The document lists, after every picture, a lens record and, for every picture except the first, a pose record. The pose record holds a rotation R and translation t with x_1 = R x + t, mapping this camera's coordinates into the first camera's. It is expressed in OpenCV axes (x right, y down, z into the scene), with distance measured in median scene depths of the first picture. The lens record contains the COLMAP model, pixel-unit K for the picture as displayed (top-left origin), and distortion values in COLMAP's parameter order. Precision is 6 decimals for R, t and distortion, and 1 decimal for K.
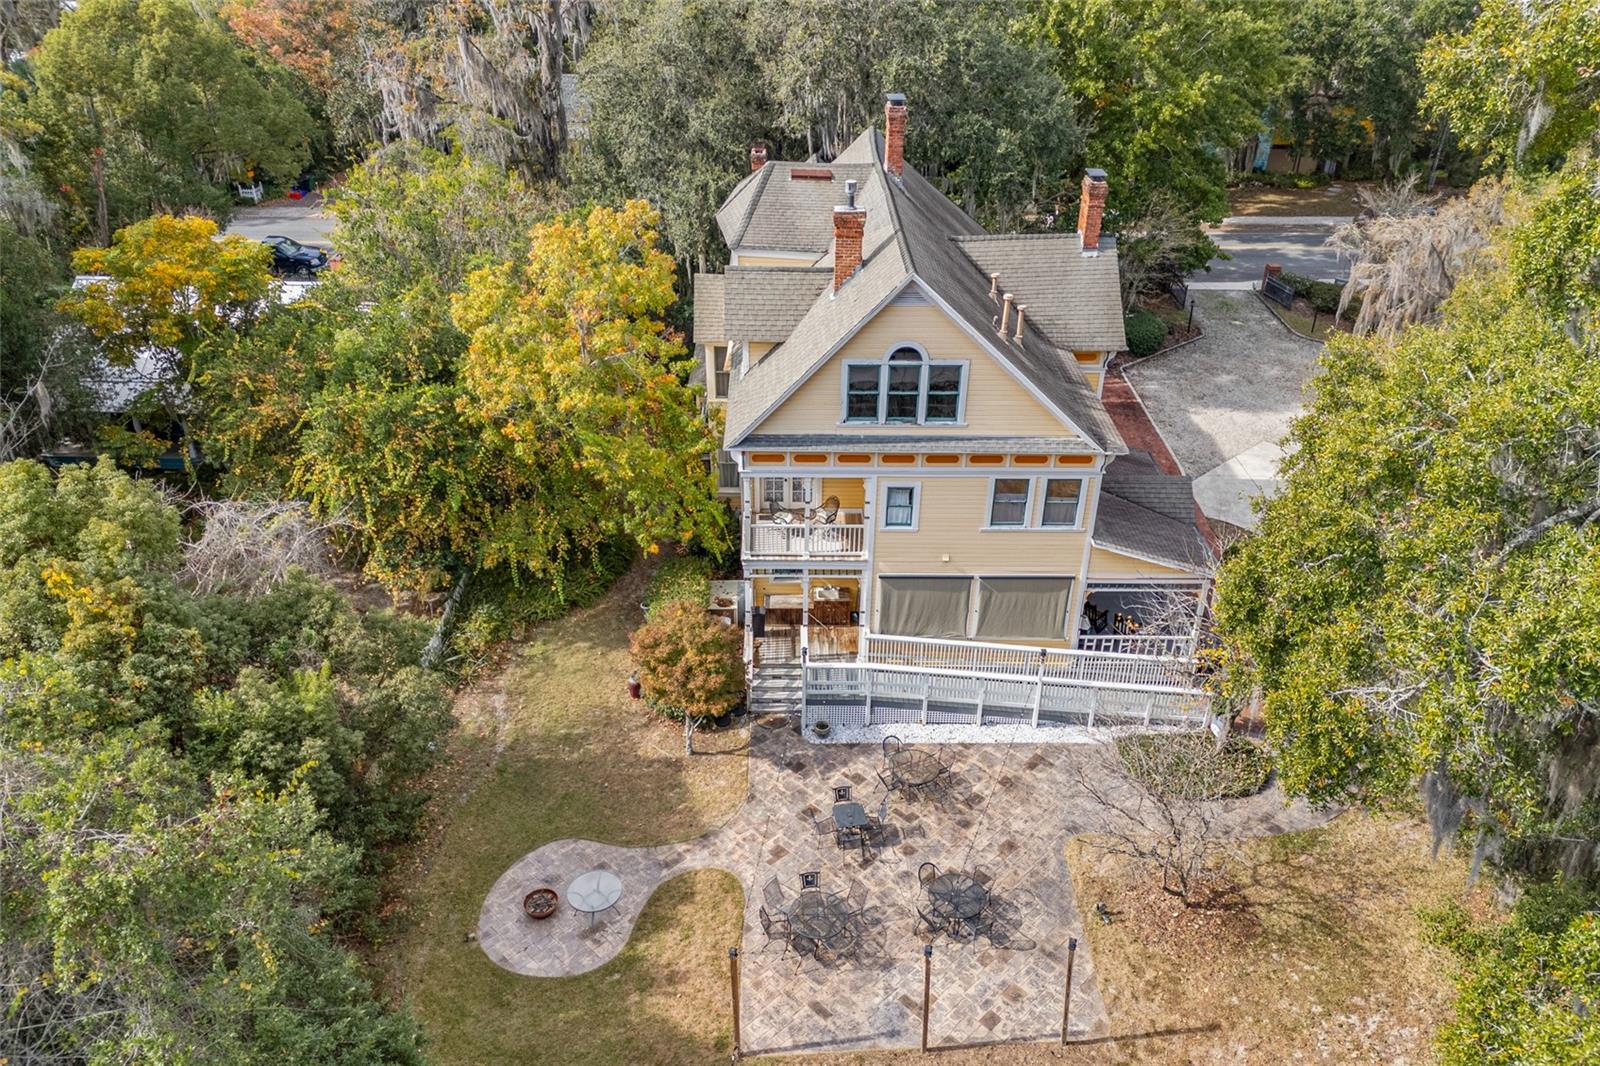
lens RADIAL K [[1172.5, 0, 801.4], [0, 1172.5, 536.8], [0, 0, 1]] dist [0.046334, -0.009729]
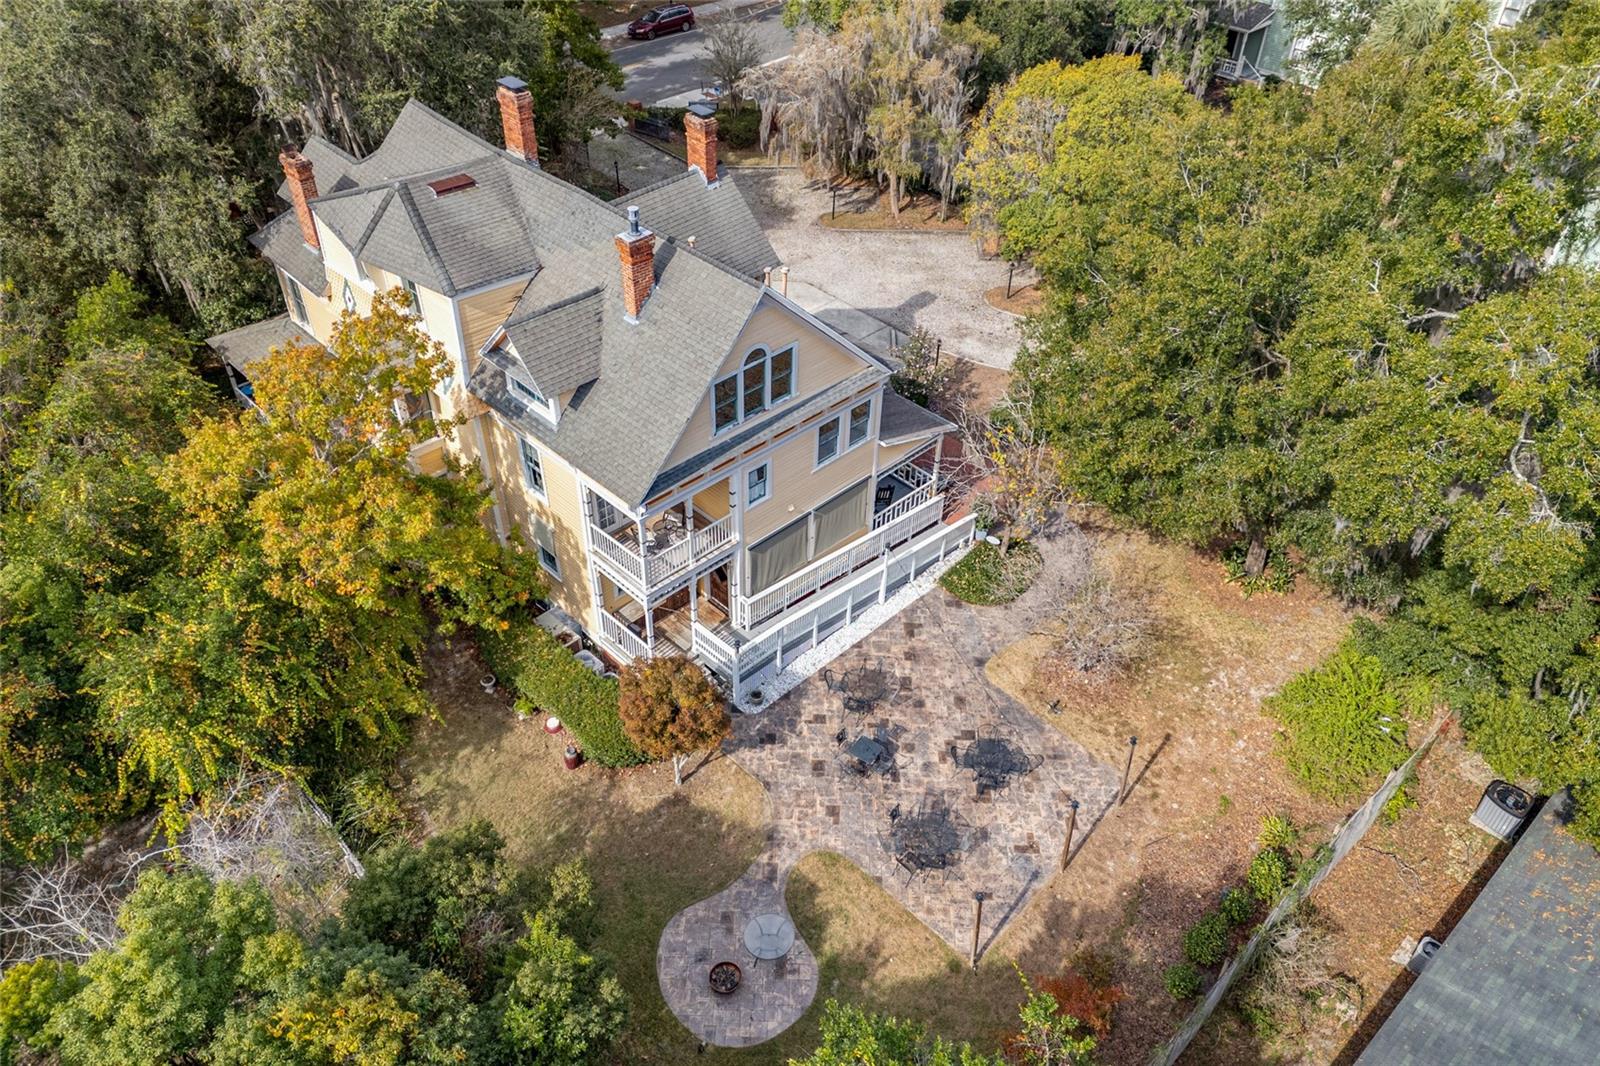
lens RADIAL K [[1172.5, 0, 792.5], [0, 1172.5, 532.4], [0, 0, 1]] dist [0.046334, -0.009729]
pose [[0.723830, -0.438823, 0.532452, -0.510859], [0.336223, 0.898199, 0.283184, -0.294140], [-0.602515, -0.025954, 0.797685, 0.122125]]
